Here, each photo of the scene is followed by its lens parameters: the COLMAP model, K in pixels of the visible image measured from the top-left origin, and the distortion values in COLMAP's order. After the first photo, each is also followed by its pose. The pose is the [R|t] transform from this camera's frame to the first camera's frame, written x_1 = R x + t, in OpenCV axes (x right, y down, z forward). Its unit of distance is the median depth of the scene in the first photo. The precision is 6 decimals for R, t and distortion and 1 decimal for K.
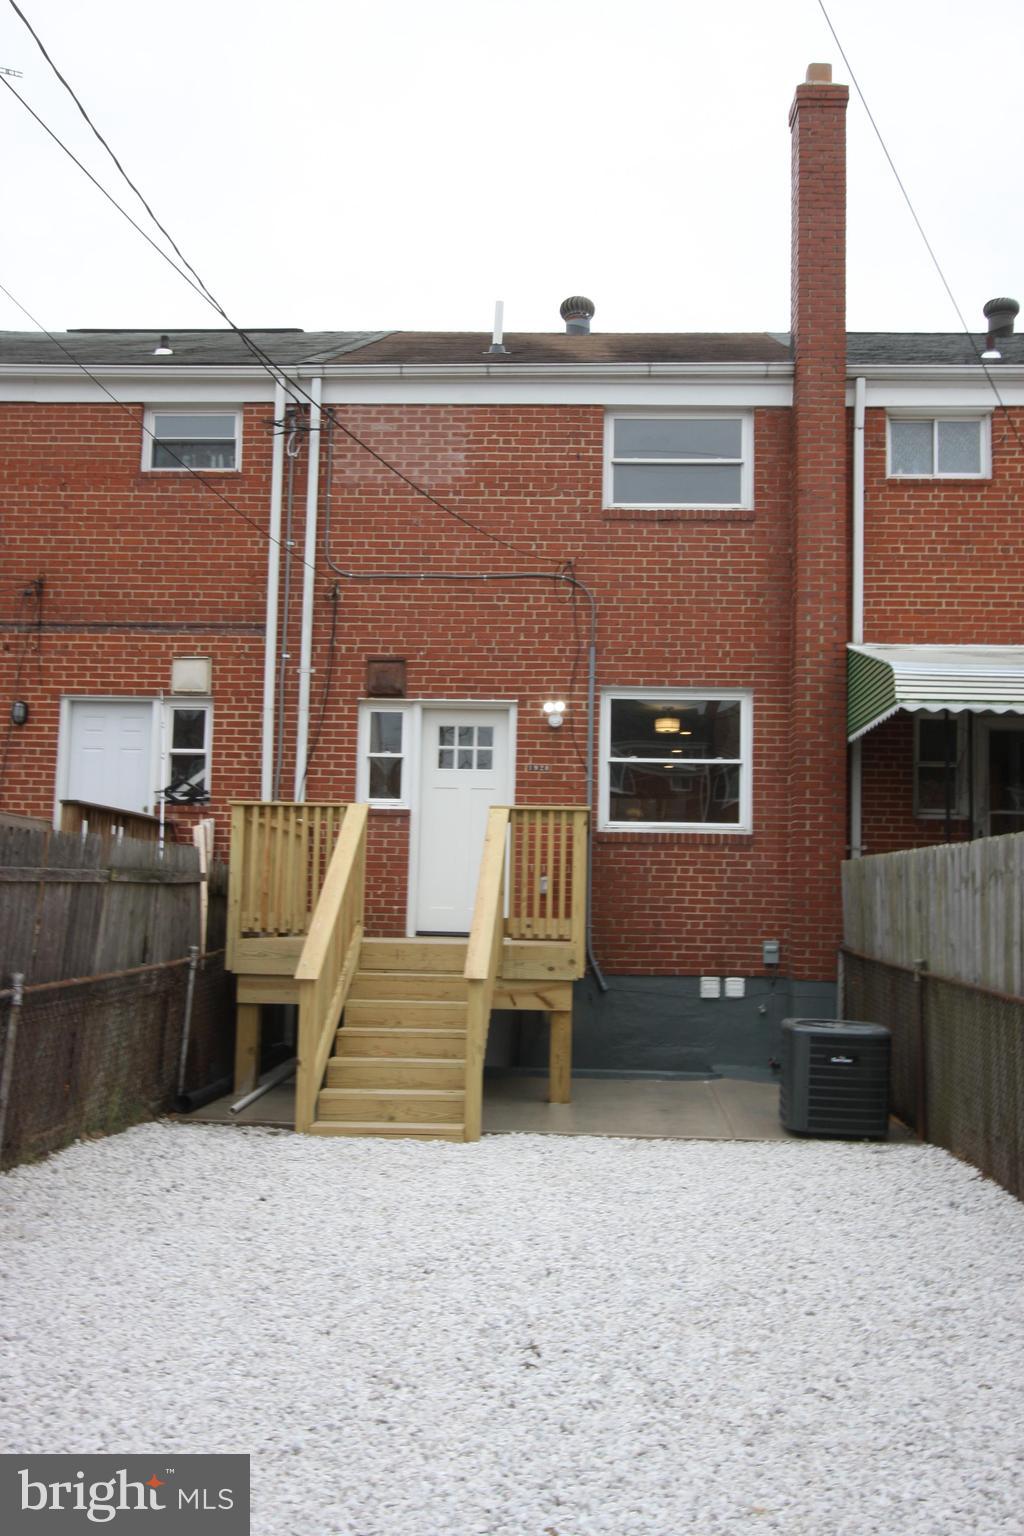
lens RADIAL K [[1443.1, 0, 513.4], [0, 1443.1, 761.7], [0, 0, 1]] dist [0.002728, -0.001302]
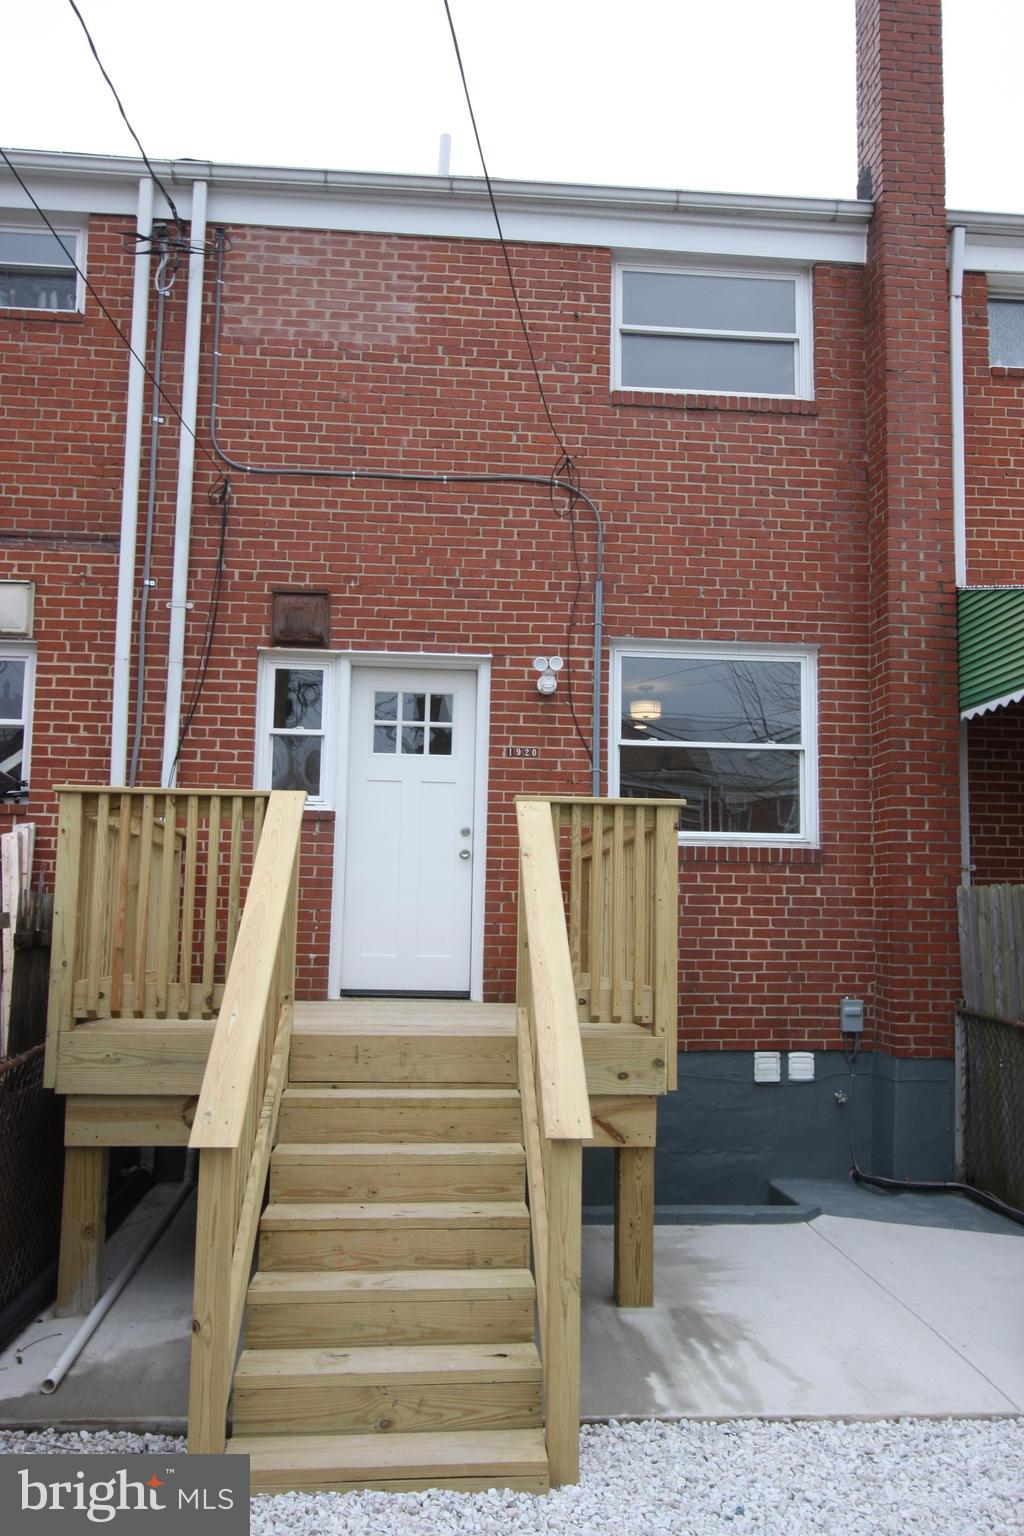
lens RADIAL K [[1287.0, 0, 512.0], [0, 1287.0, 768.0], [0, 0, 1]] dist [0.000117, 0.002658]
pose [[0.990430, 0.011250, 0.137557, -0.071894], [-0.009128, 0.999829, -0.016054, 0.021651], [-0.137714, 0.014645, 0.990364, 0.383863]]
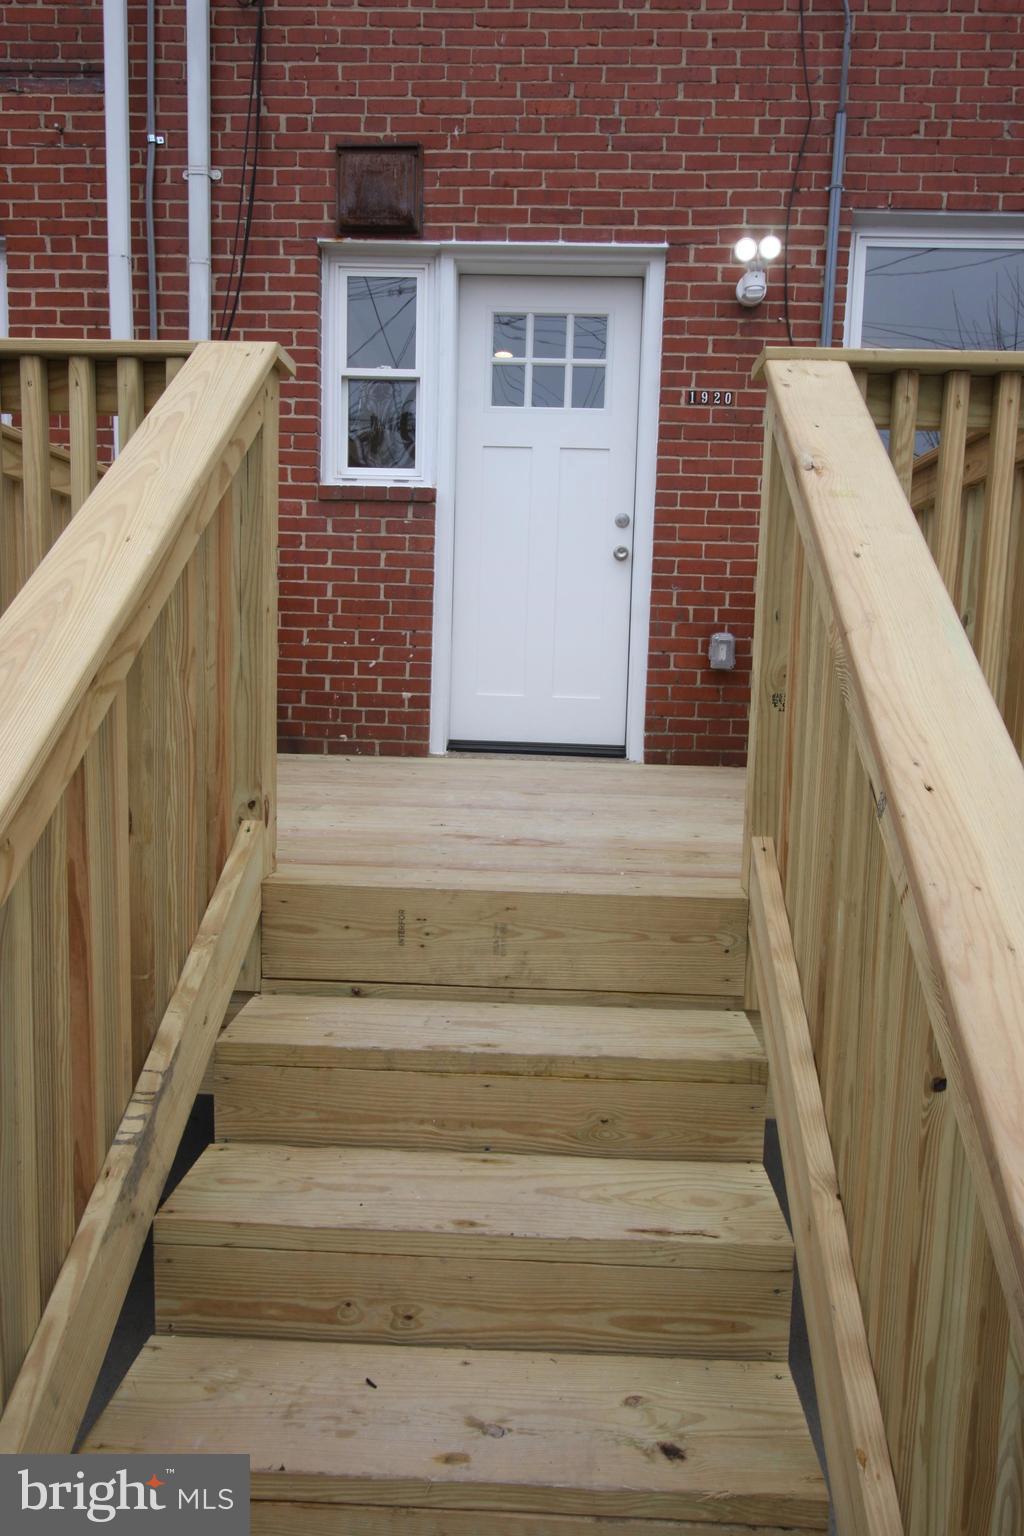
lens RADIAL K [[1053.3, 0, 522.6], [0, 1053.3, 766.0], [0, 0, 1]] dist [-0.001100, 0.002101]
pose [[0.999740, 0.002690, 0.022625, -0.049906], [-0.007387, 0.977634, 0.210185, 0.048895], [-0.021553, -0.210298, 0.977400, 0.638349]]
